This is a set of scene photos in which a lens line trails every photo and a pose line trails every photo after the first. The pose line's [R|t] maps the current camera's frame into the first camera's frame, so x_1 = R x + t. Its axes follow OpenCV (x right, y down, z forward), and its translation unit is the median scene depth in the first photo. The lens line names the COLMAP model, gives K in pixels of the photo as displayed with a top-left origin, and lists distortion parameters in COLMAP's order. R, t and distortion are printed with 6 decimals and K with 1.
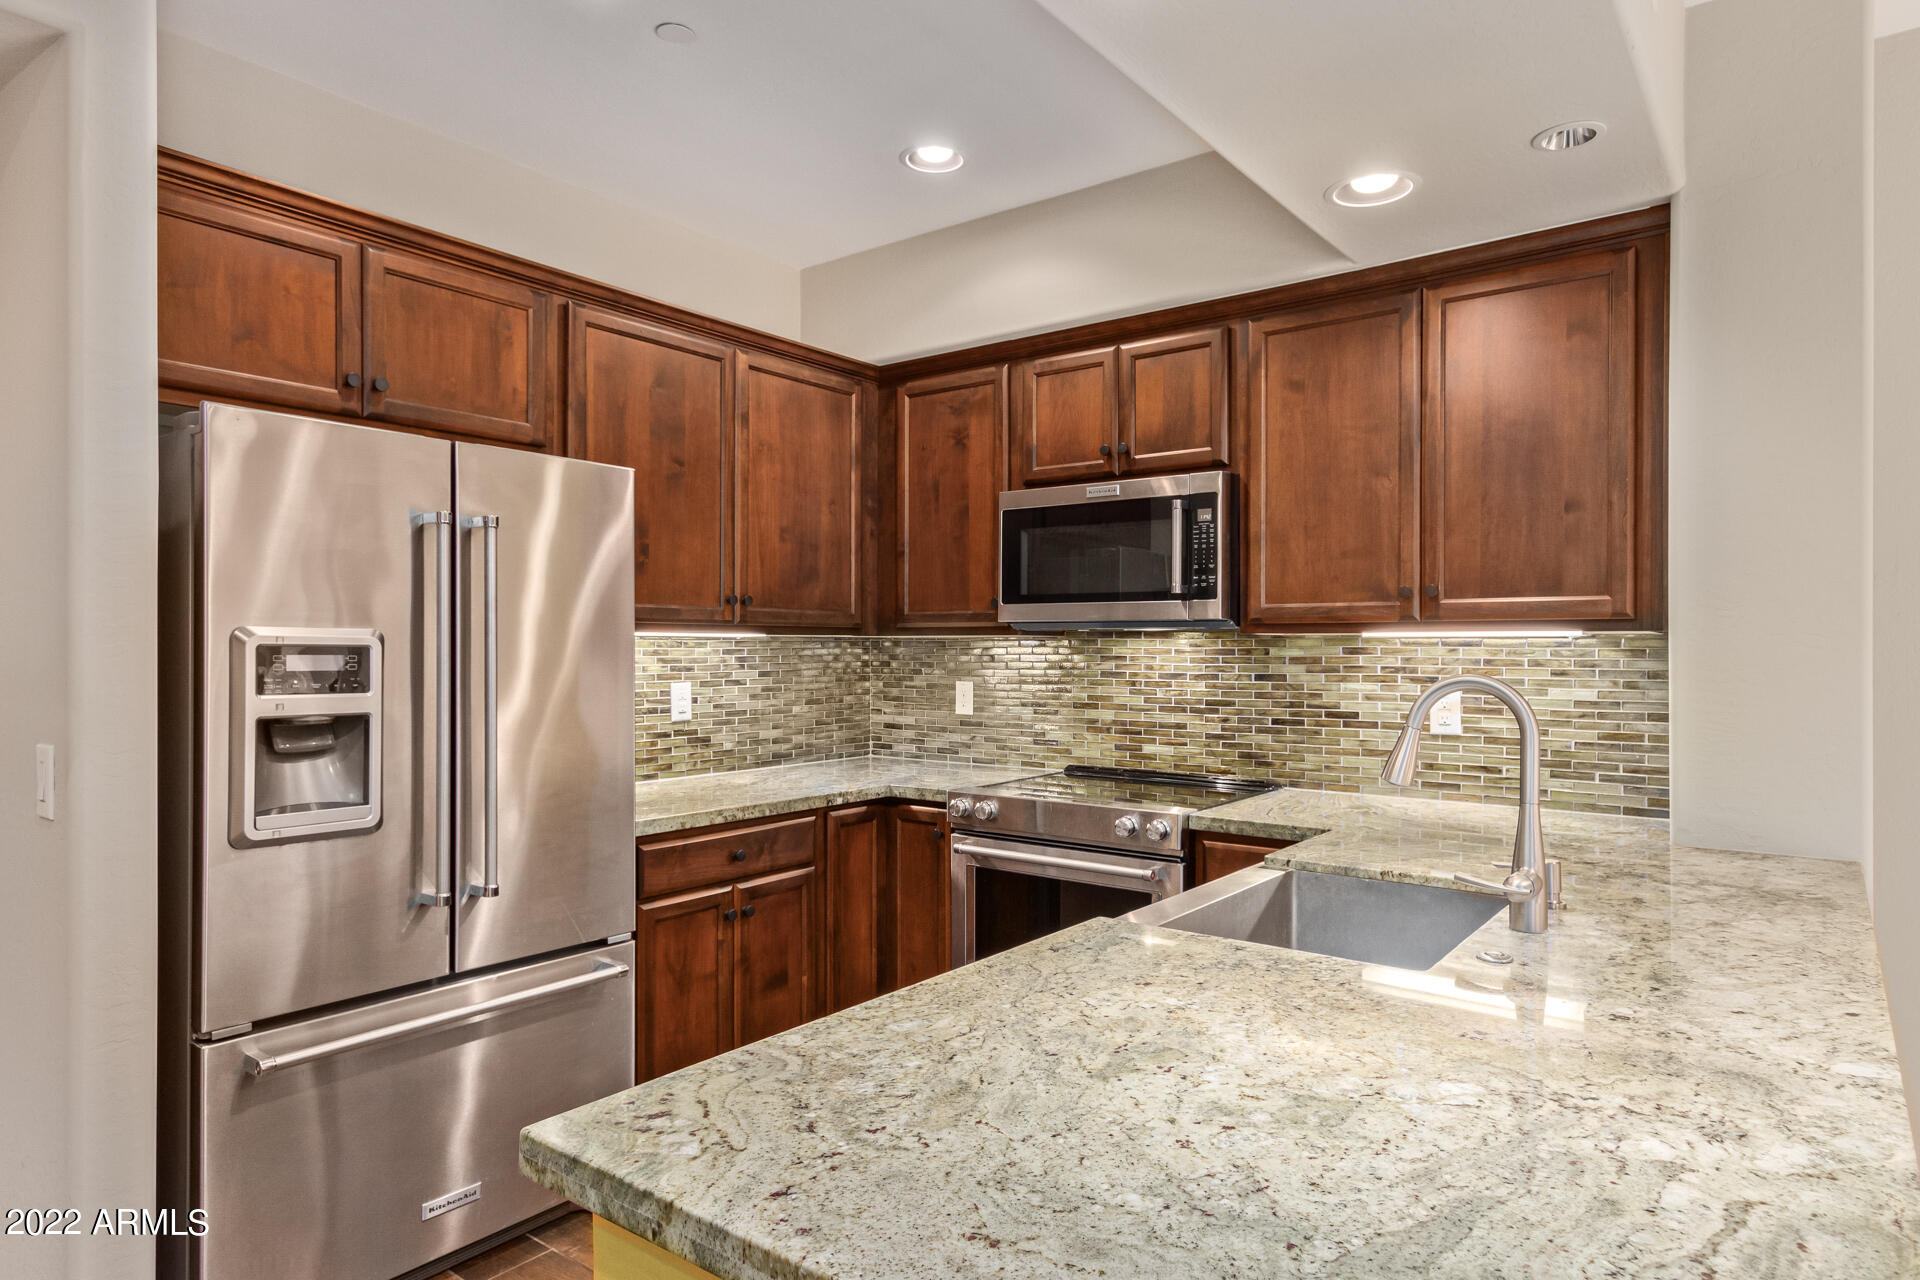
lens RADIAL K [[1116.2, 0, 960.5], [0, 1116.2, 647.4], [0, 0, 1]] dist [0.019841, -0.001761]
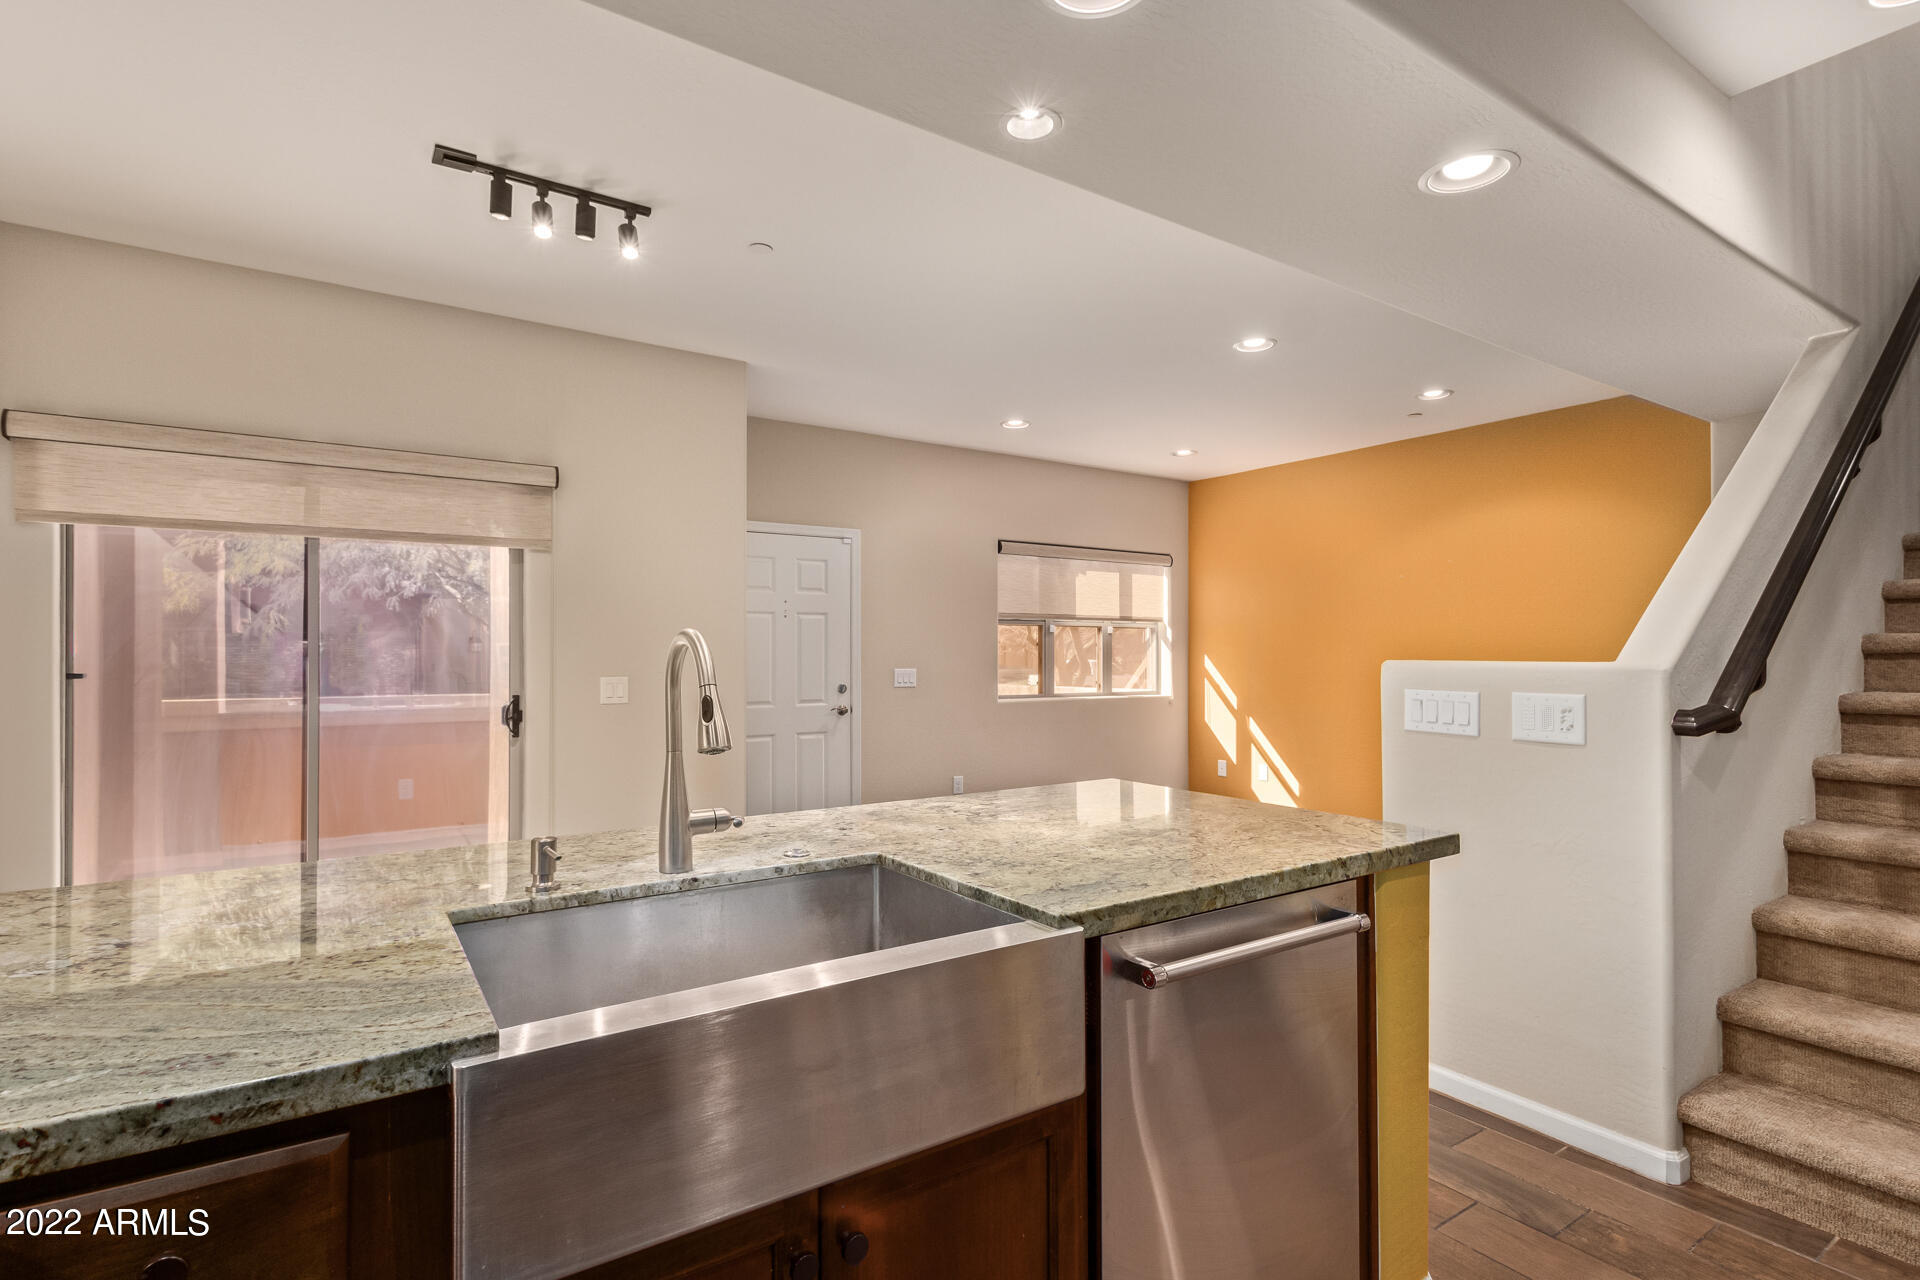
lens RADIAL K [[937.3, 0, 960.9], [0, 937.3, 642.0], [0, 0, 1]] dist [0.024623, -0.009087]
pose [[-0.947705, 0.003150, 0.319133, -0.017698], [-0.000872, 0.999922, -0.012459, 0.024634], [-0.319147, -0.012085, -0.947628, 0.925487]]
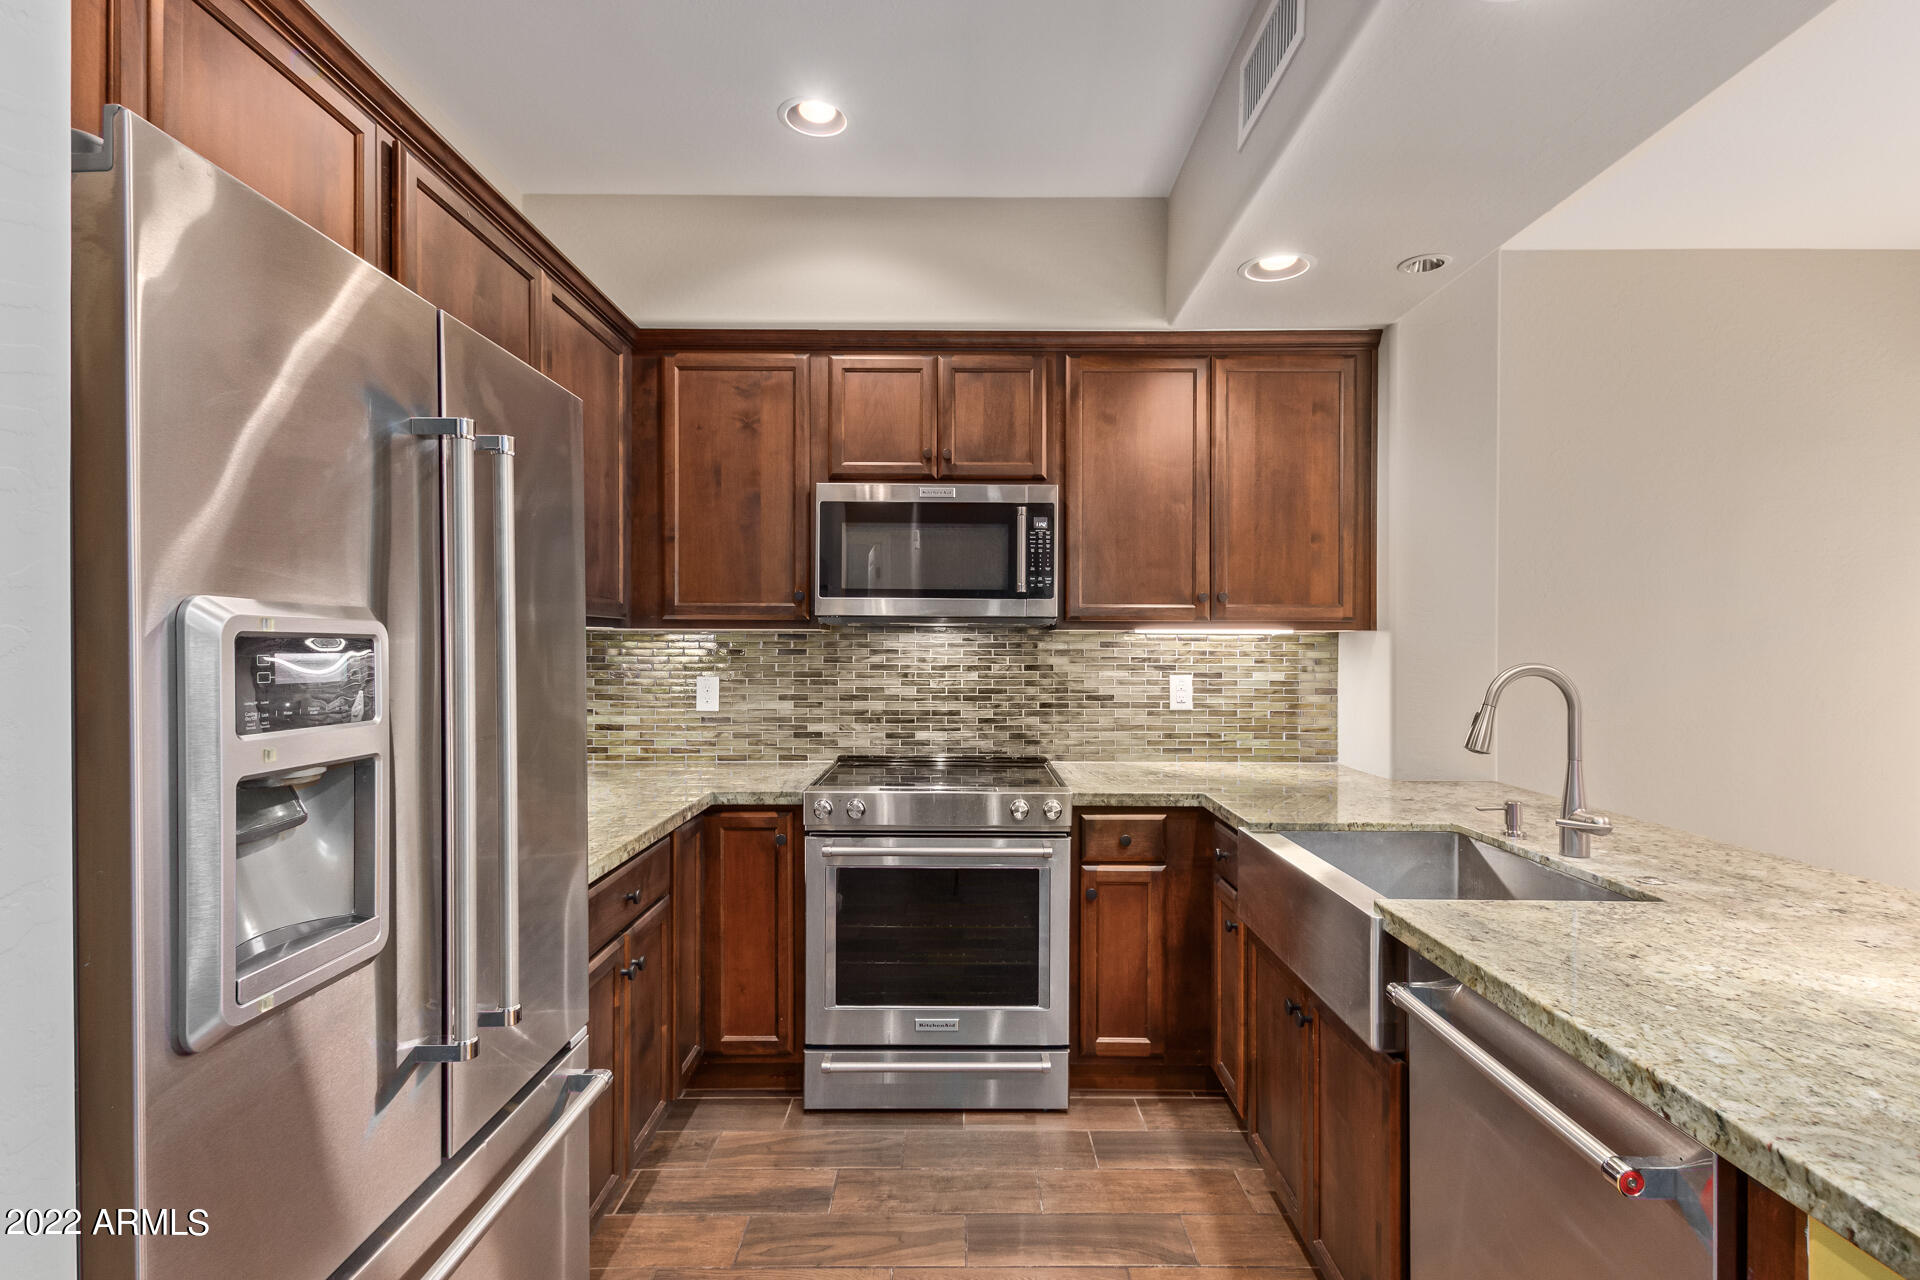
lens RADIAL K [[937.3, 0, 953.9], [0, 937.3, 642.0], [0, 0, 1]] dist [0.024623, -0.009087]
pose [[0.798830, -0.000049, 0.601557, -0.394787], [-0.001155, 0.999998, 0.001616, -0.000958], [-0.601556, -0.001985, 0.798828, 0.291088]]
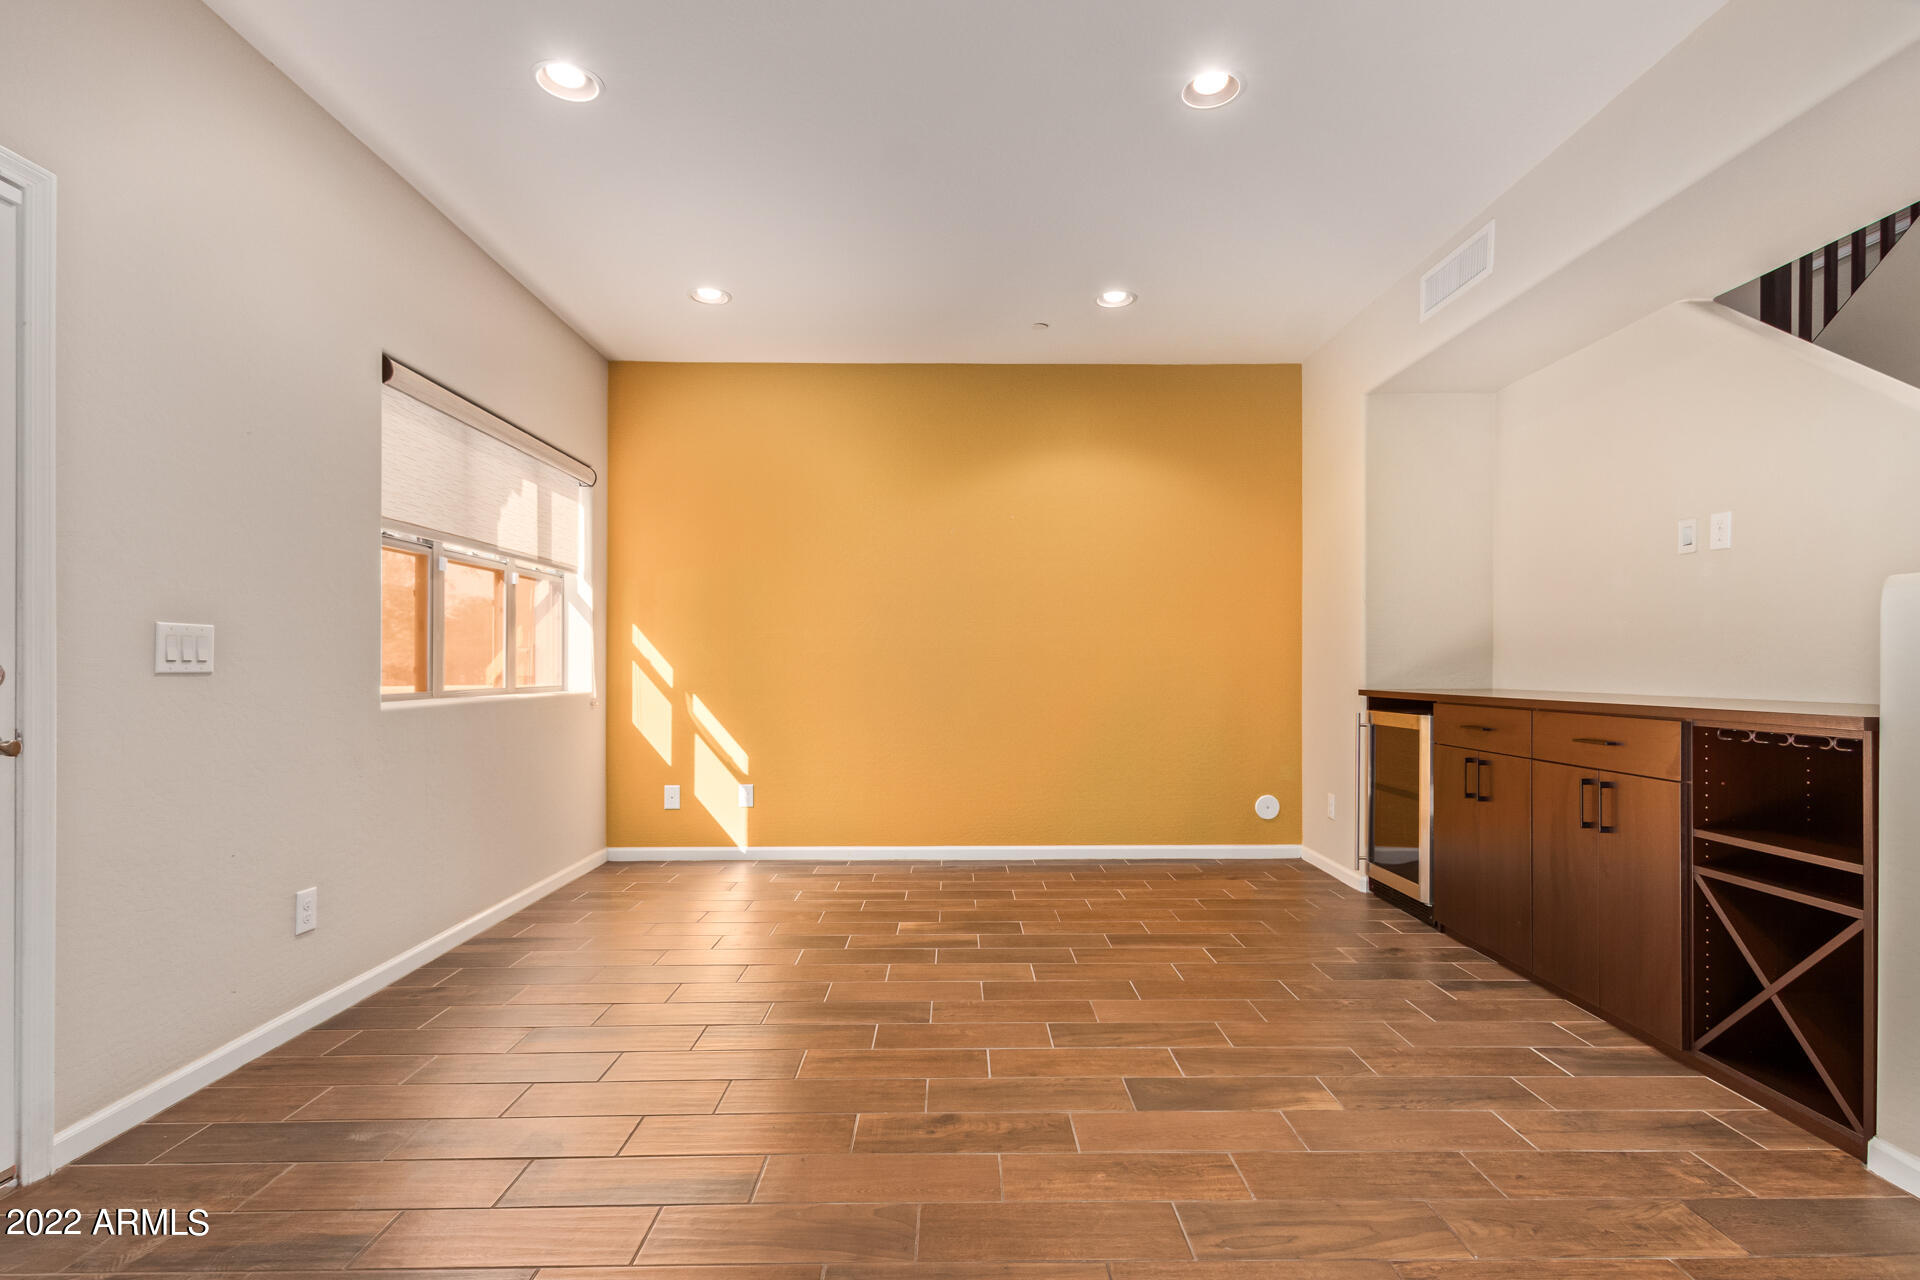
lens RADIAL K [[937.3, 0, 964.7], [0, 937.3, 662.4], [0, 0, 1]] dist [0.024623, -0.009087]
pose [[-0.785368, -0.001804, -0.619027, 0.693050], [-0.000814, 0.999998, -0.001882, 0.085781], [0.619029, -0.000975, -0.785368, 0.045062]]
